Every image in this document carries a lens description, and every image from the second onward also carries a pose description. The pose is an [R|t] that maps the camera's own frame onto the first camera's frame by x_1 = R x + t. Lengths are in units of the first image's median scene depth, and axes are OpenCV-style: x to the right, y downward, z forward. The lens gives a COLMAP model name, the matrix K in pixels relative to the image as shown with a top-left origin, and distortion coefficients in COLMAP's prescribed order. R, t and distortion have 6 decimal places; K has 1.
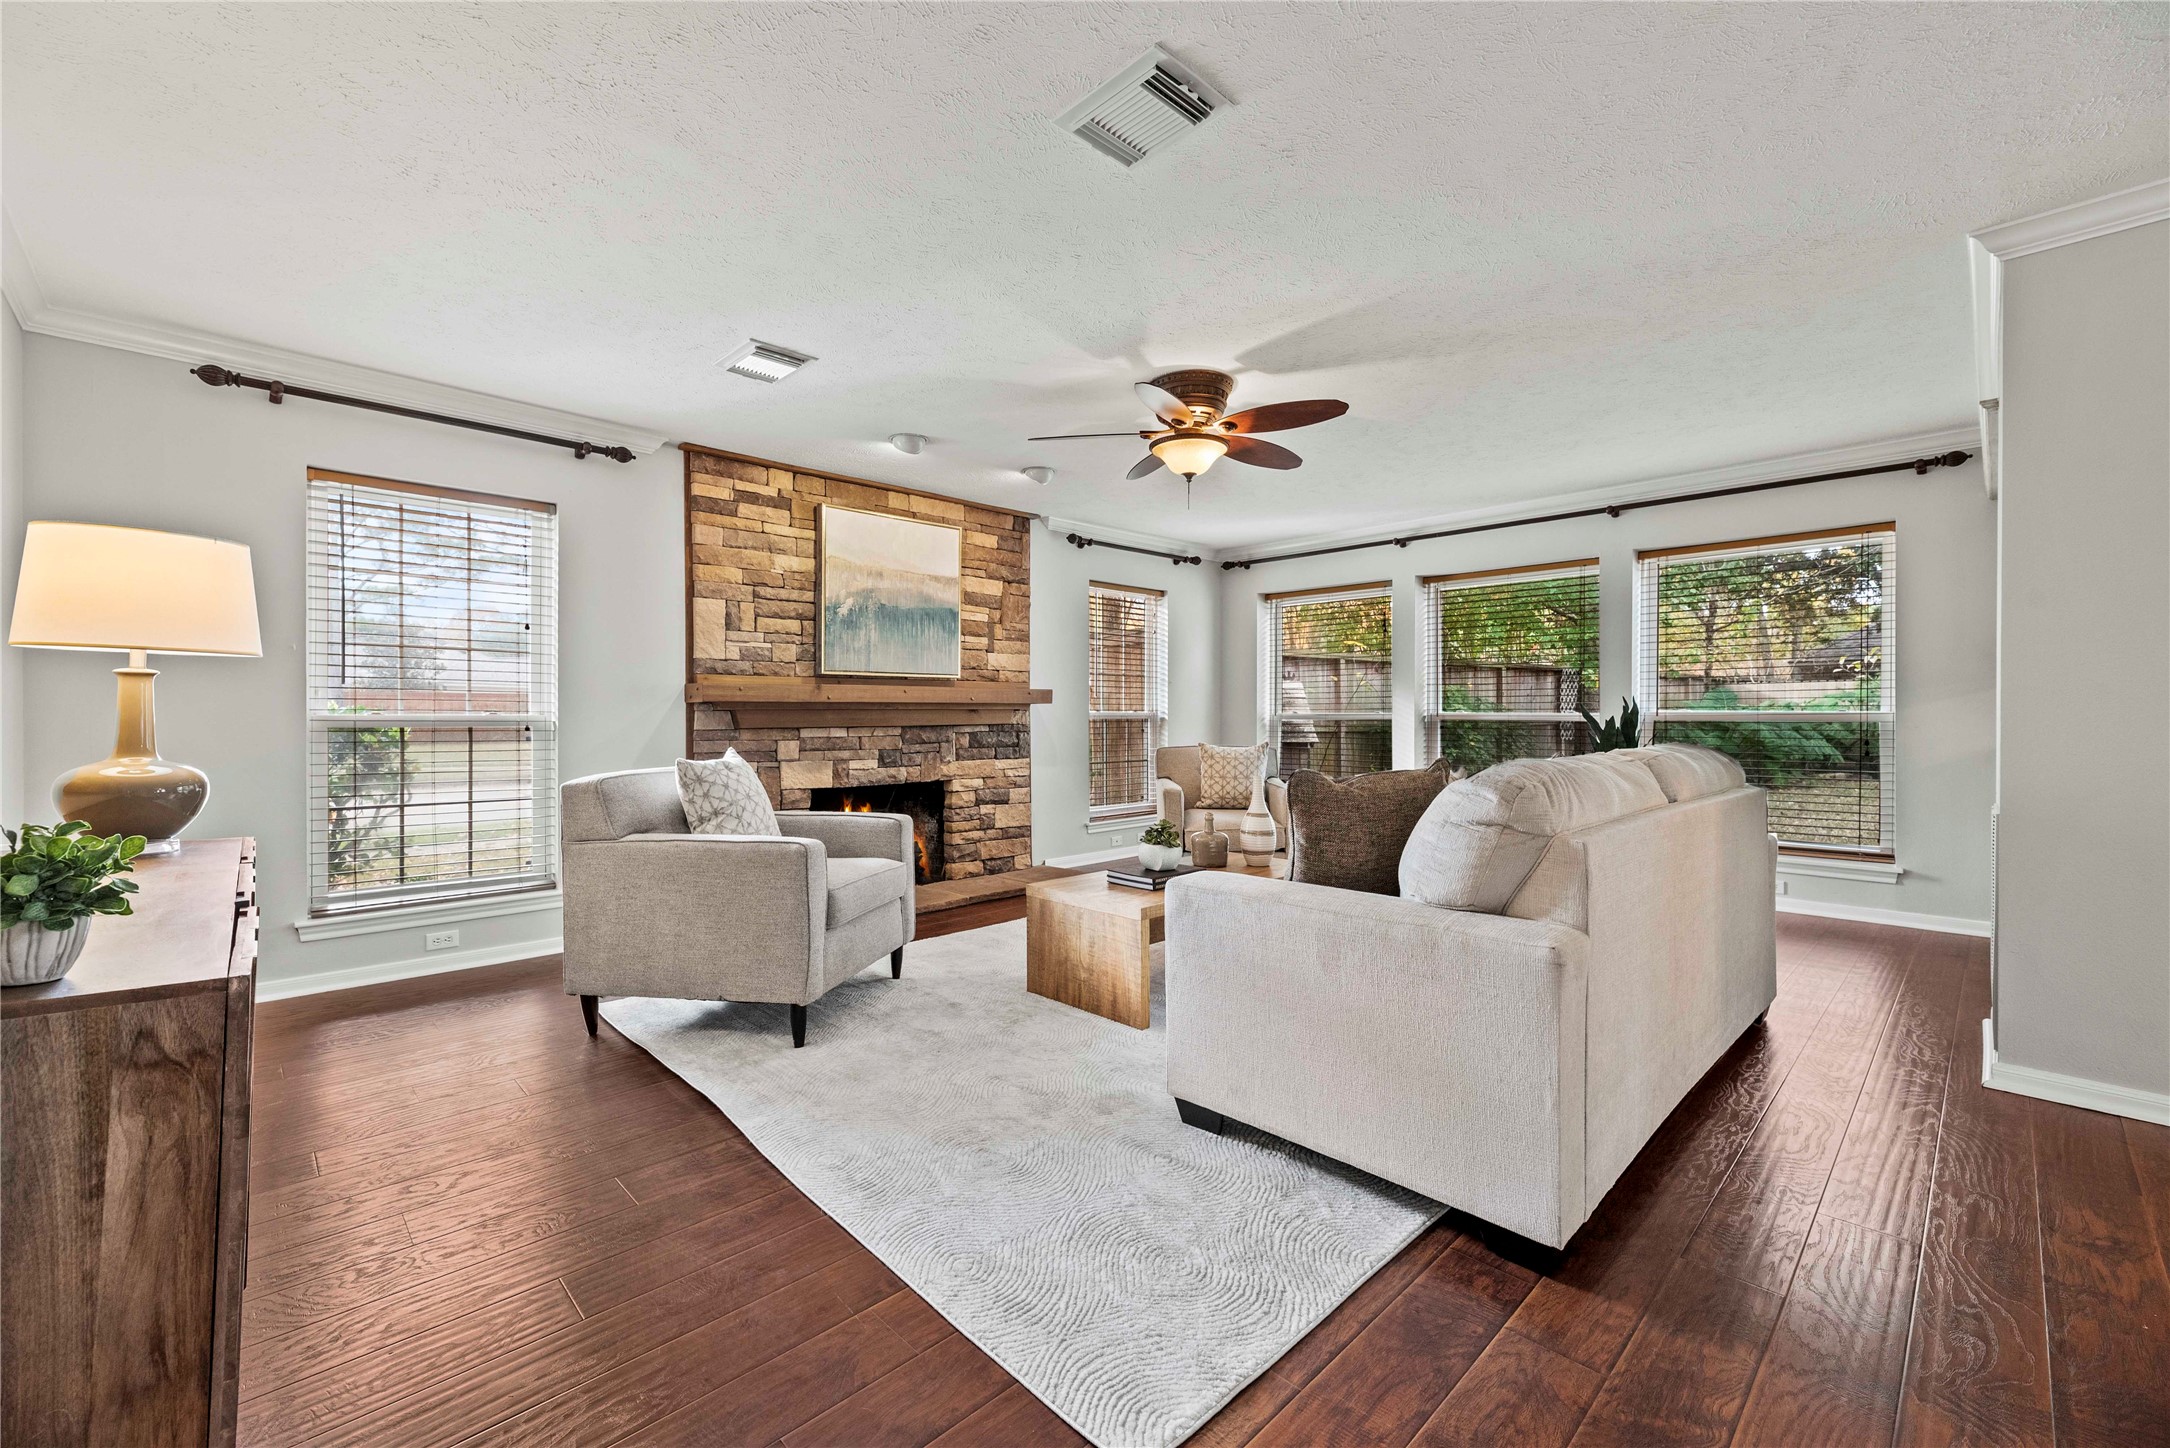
lens RADIAL K [[880.5, 0, 1077.3], [0, 880.5, 713.8], [0, 0, 1]] dist [-0.000441, -0.000558]
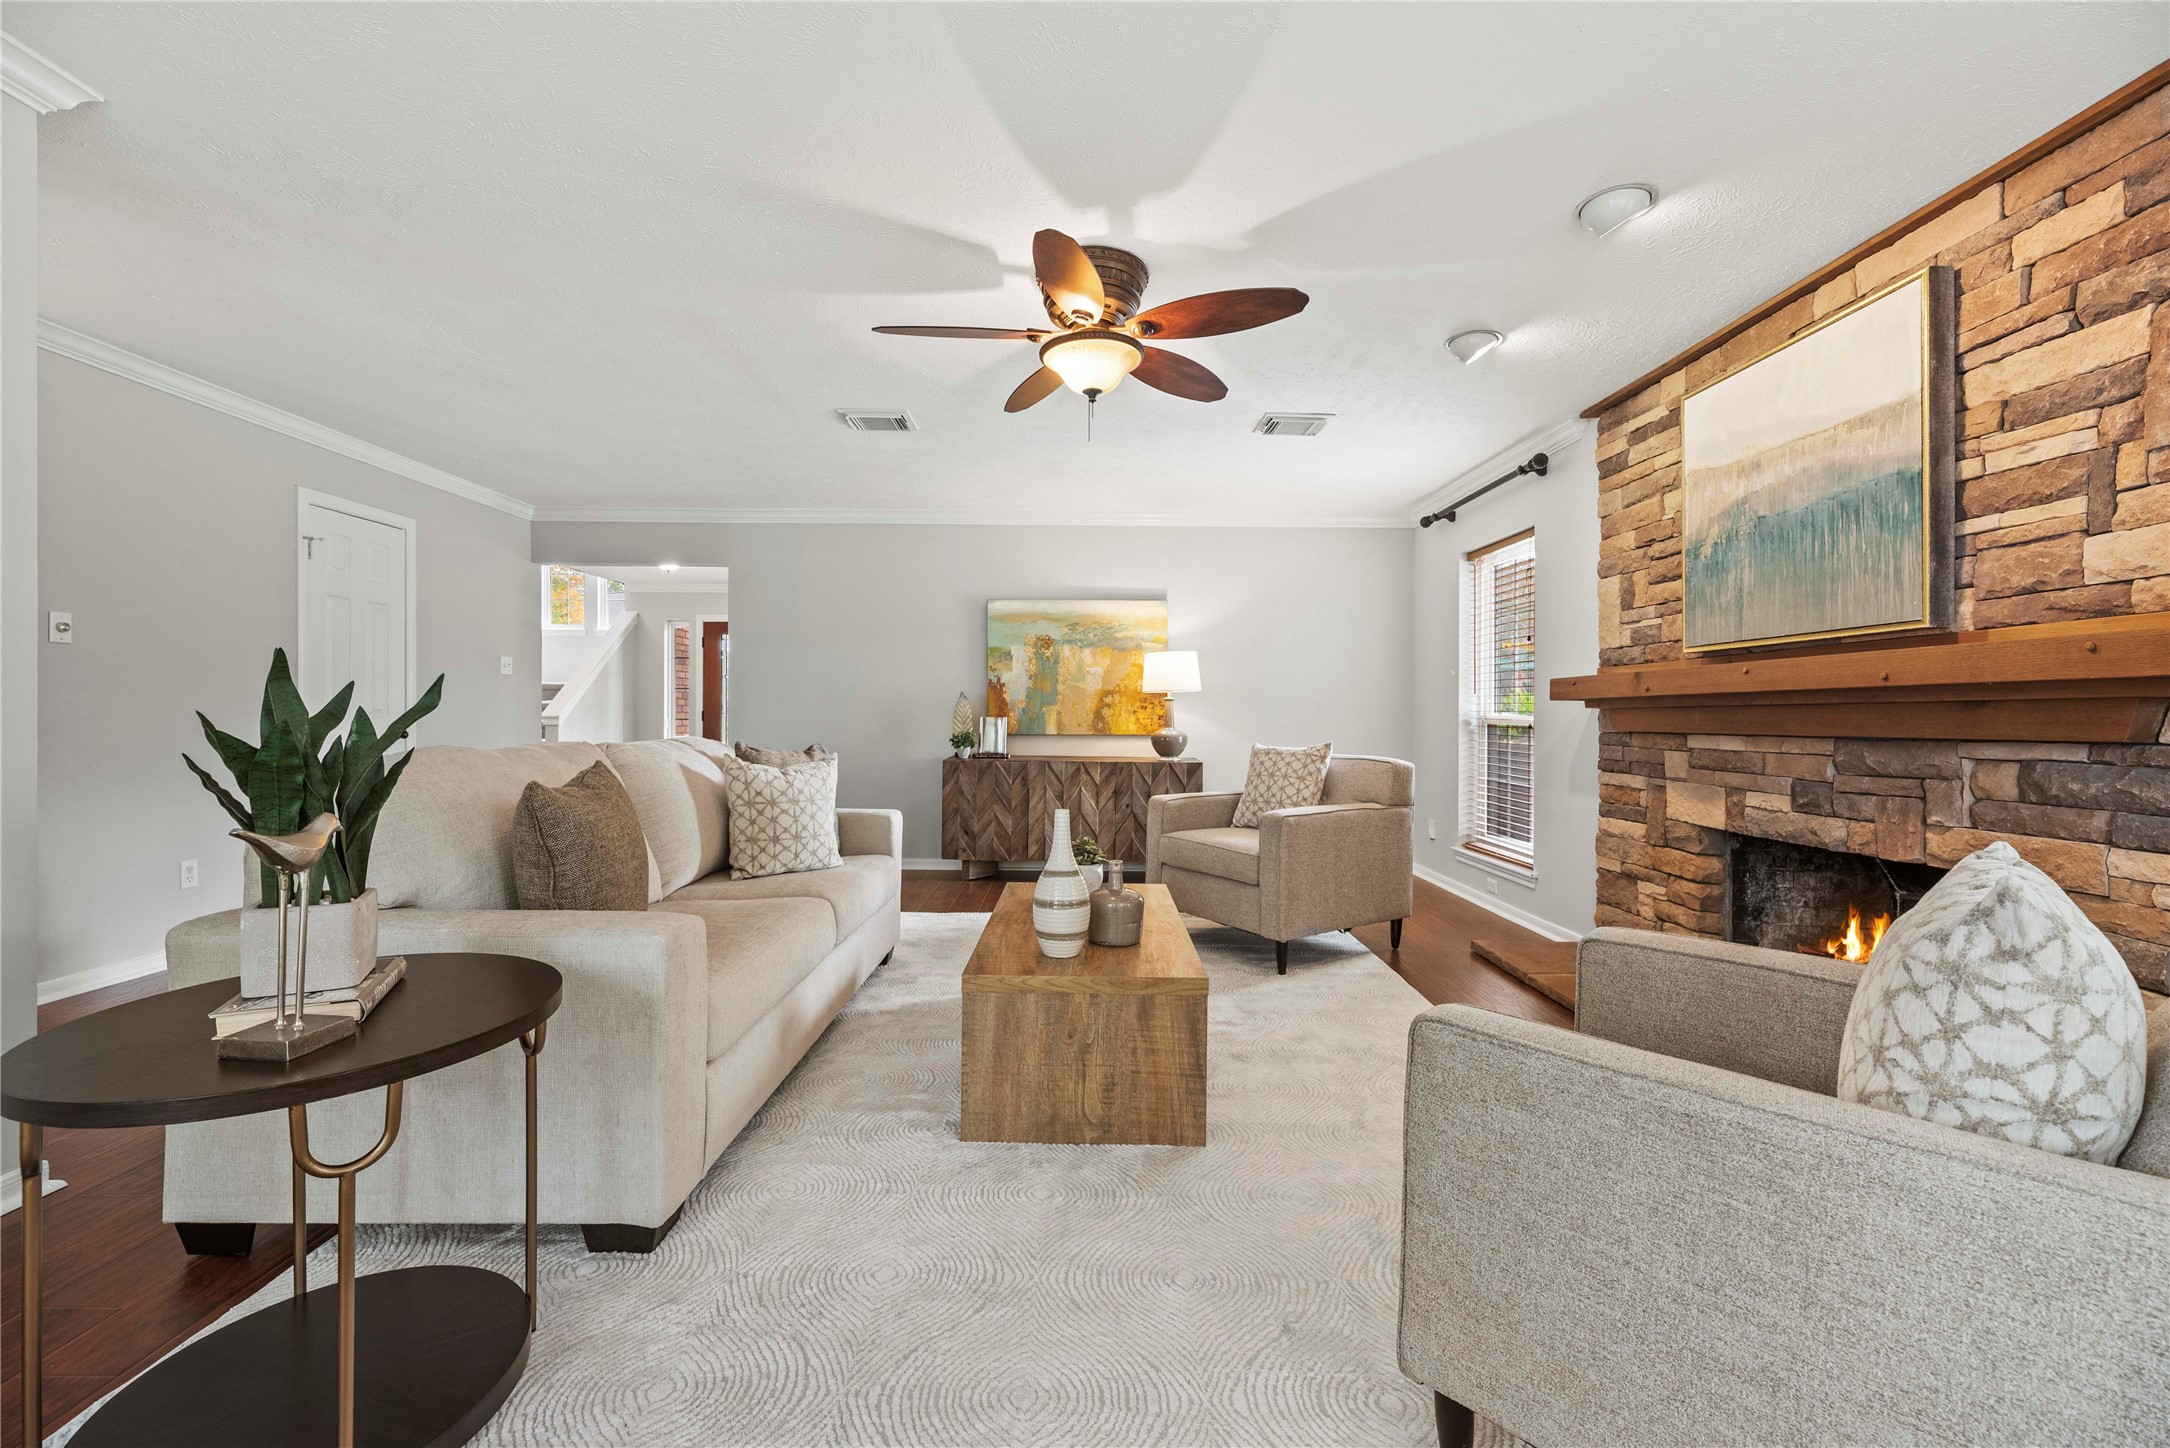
lens RADIAL K [[880.5, 0, 1086.6], [0, 880.5, 721.8], [0, 0, 1]] dist [-0.000441, -0.000558]
pose [[-0.682021, 0.003058, -0.731326, 0.465349], [-0.002491, 0.999976, 0.006504, 0.002935], [0.731328, 0.006258, -0.681997, 1.036000]]
